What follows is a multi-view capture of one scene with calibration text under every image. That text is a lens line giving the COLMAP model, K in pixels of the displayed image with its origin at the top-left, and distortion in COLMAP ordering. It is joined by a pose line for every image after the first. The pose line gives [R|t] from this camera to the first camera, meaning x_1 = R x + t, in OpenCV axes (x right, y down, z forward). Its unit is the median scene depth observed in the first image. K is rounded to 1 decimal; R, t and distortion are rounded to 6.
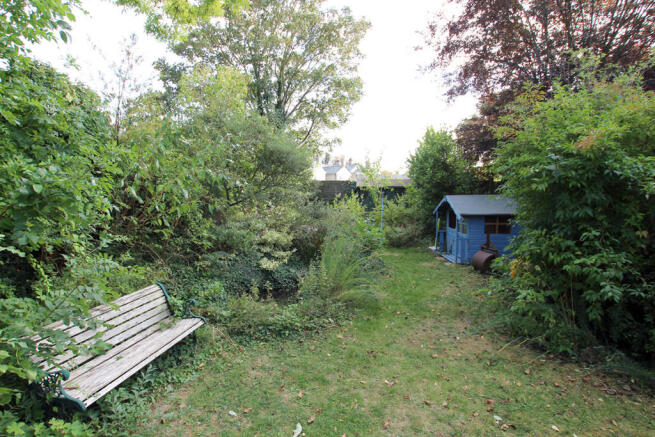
lens RADIAL K [[311.7, 0, 327.5], [0, 311.7, 218.5], [0, 0, 1]] dist [0.002540, -0.000021]
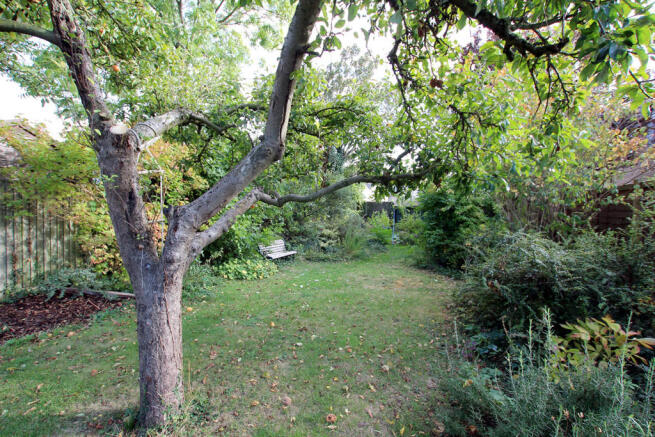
lens RADIAL K [[311.7, 0, 327.5], [0, 311.7, 218.5], [0, 0, 1]] dist [0.002540, -0.000021]
pose [[0.973790, 0.005820, -0.227376, 0.263942], [-0.018829, 0.998304, -0.055087, 0.081365], [0.226670, 0.057925, 0.972248, -0.870034]]
